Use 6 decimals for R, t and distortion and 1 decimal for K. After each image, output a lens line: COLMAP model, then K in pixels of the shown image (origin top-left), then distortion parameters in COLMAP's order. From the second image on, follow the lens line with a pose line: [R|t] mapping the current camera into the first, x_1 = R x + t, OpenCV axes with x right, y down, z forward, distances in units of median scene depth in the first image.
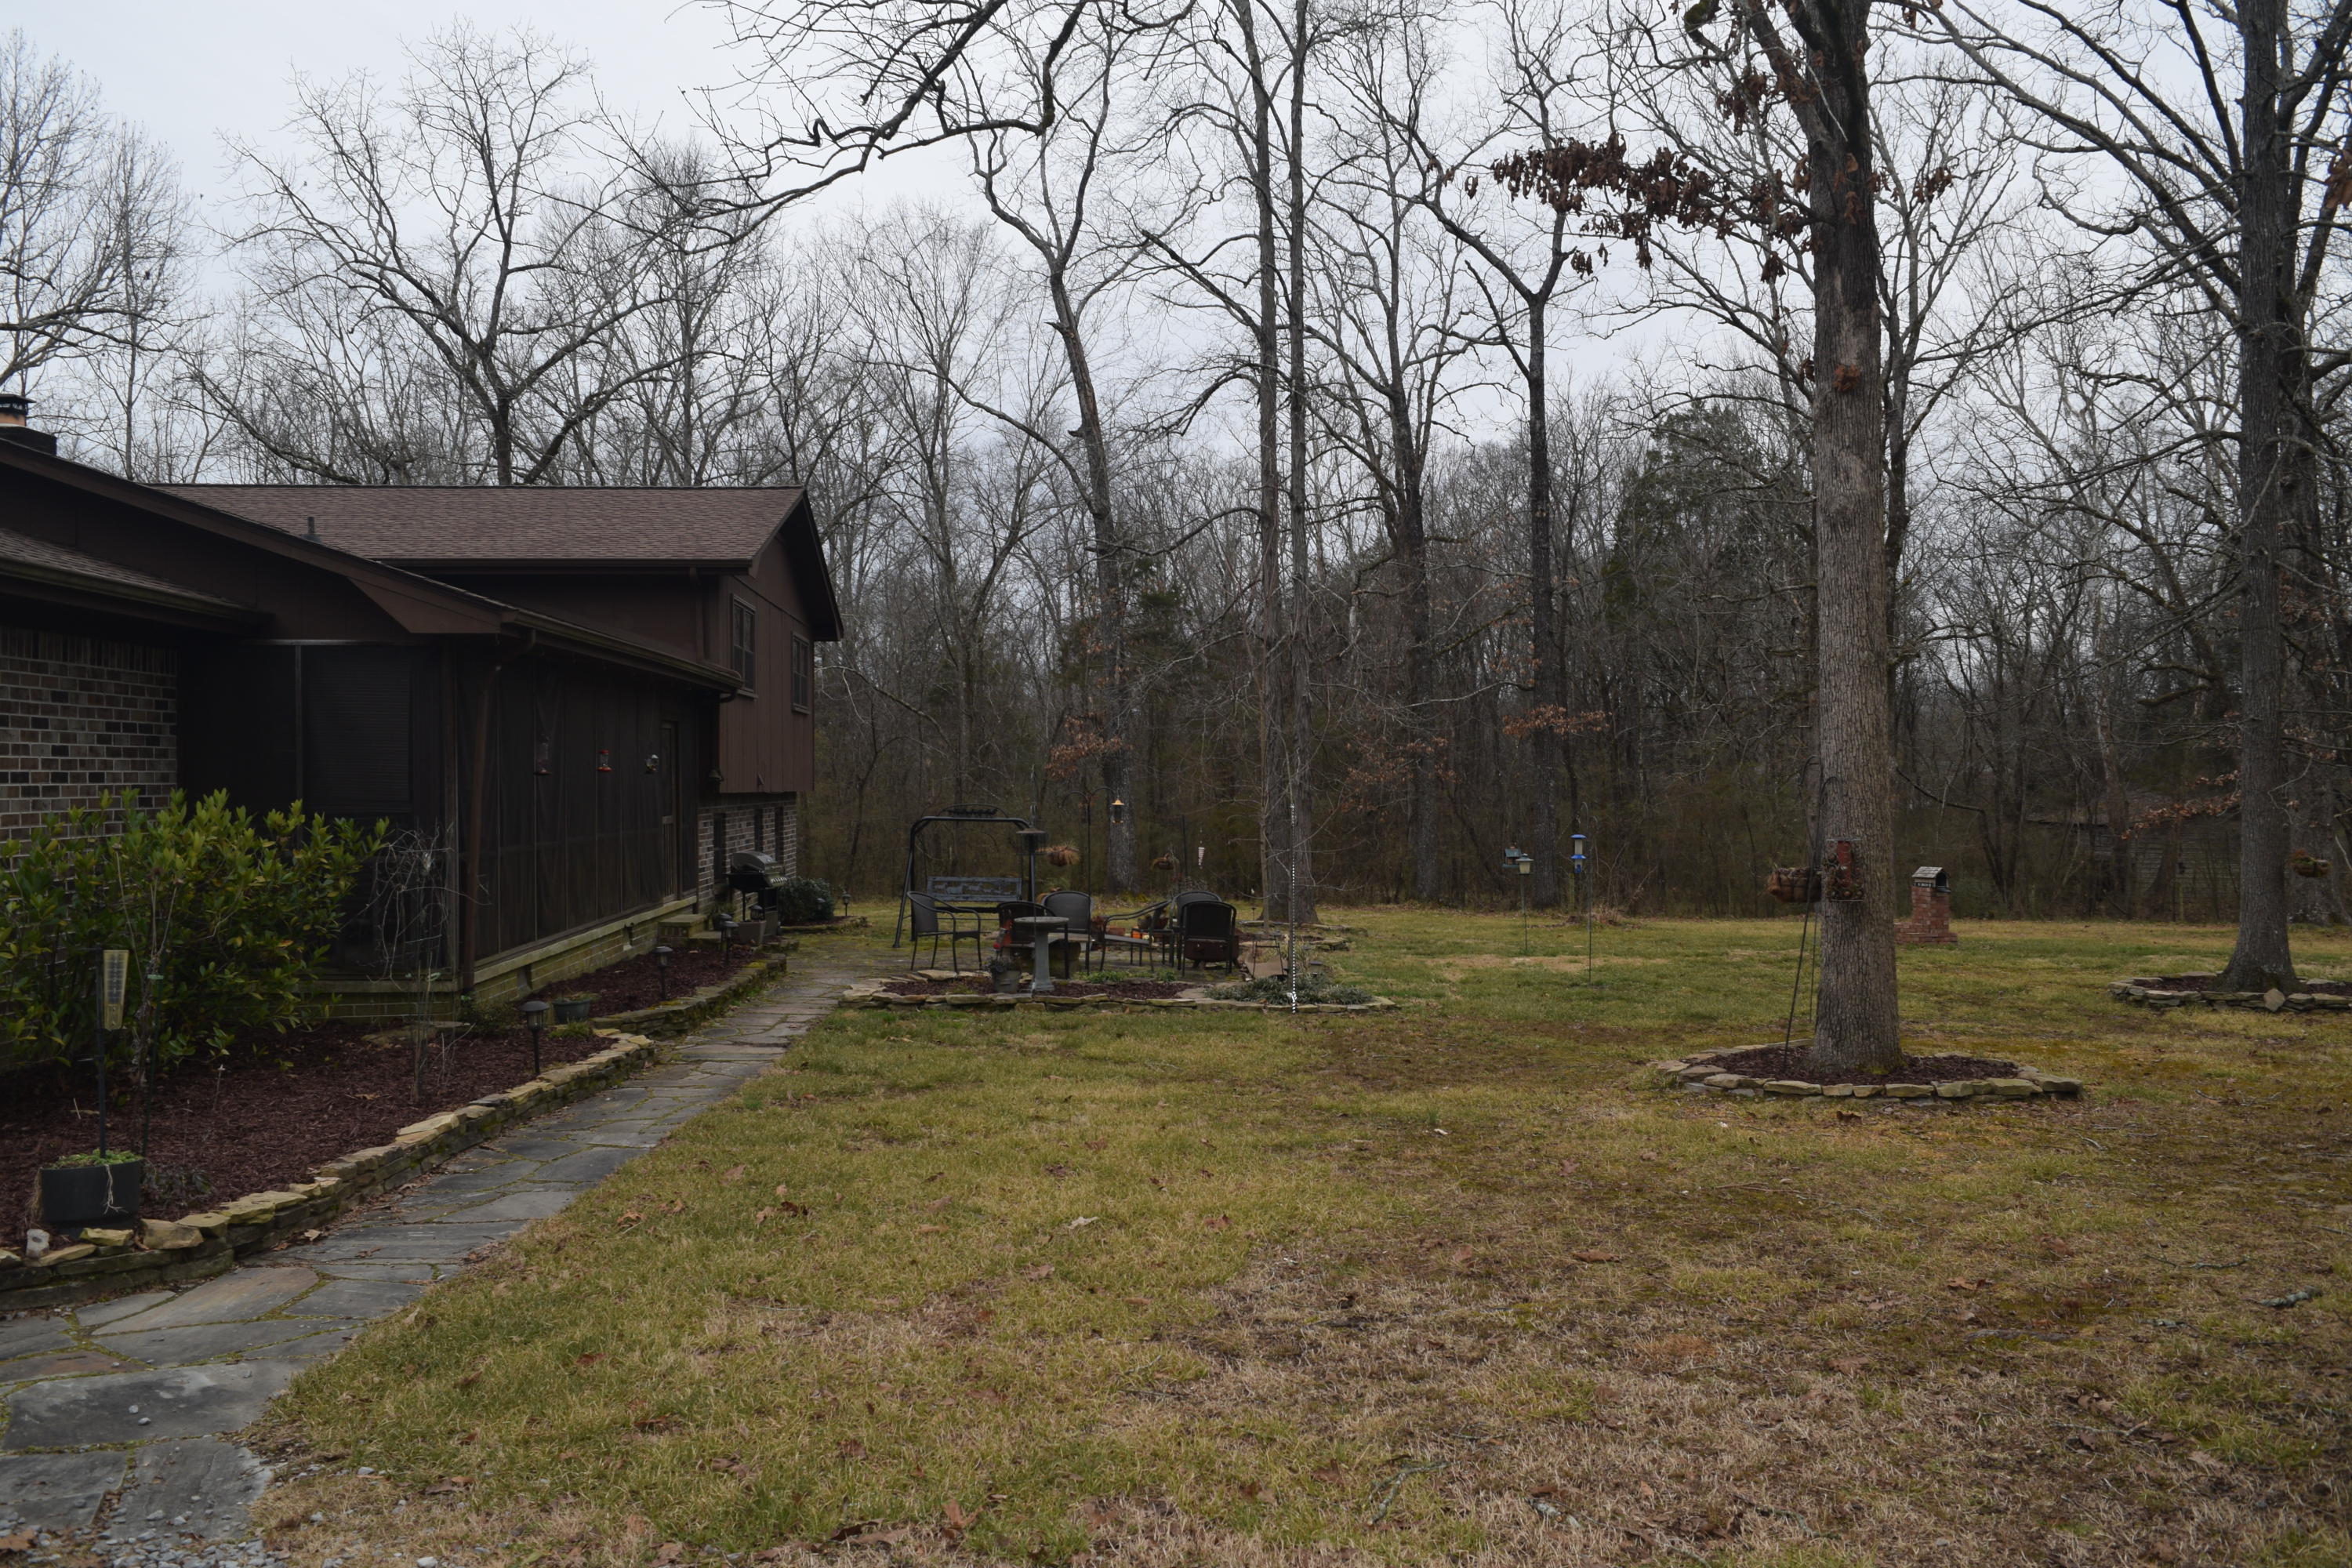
lens RADIAL K [[1822.3, 0, 1174.5], [0, 1822.3, 786.3], [0, 0, 1]] dist [-0.022368, 0.014865]
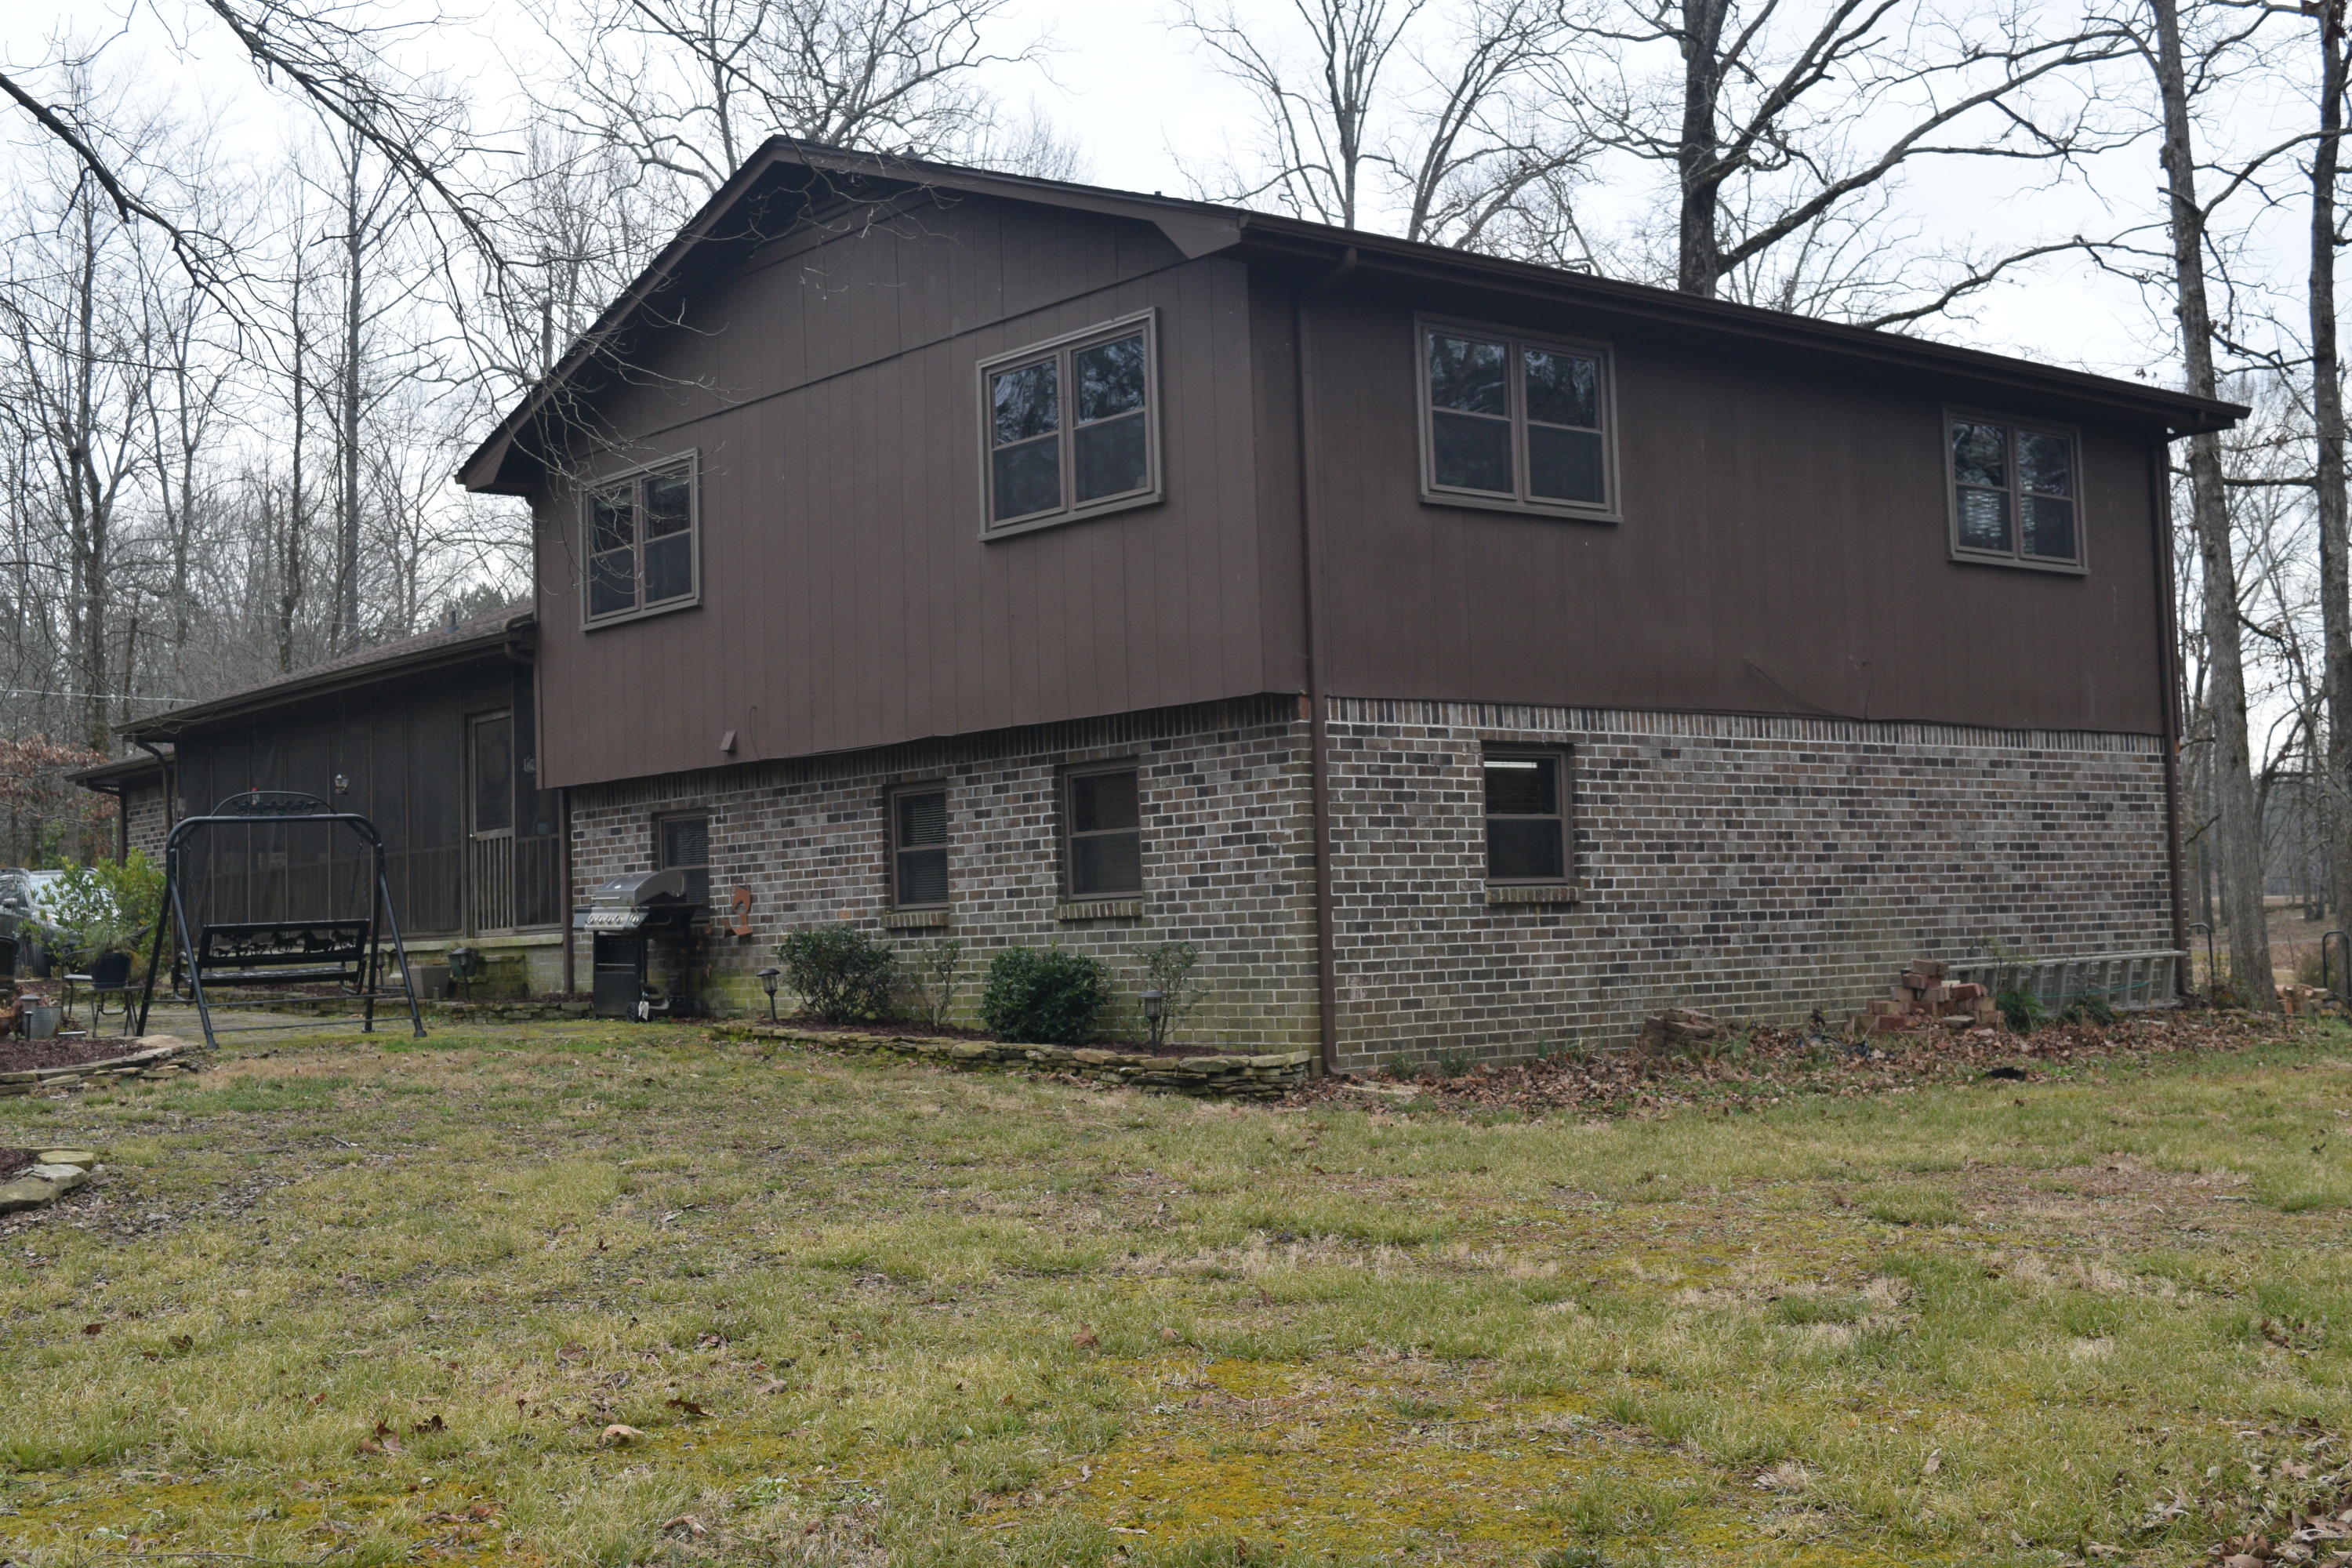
lens RADIAL K [[2778.3, 0, 1191.4], [0, 2778.3, 778.9], [0, 0, 1]] dist [-0.002685, 0.000000]
pose [[-0.810854, -0.007863, -0.585195, 0.316138], [0.033535, 0.997643, -0.059872, 0.126370], [0.584286, -0.068172, -0.808679, 3.528281]]
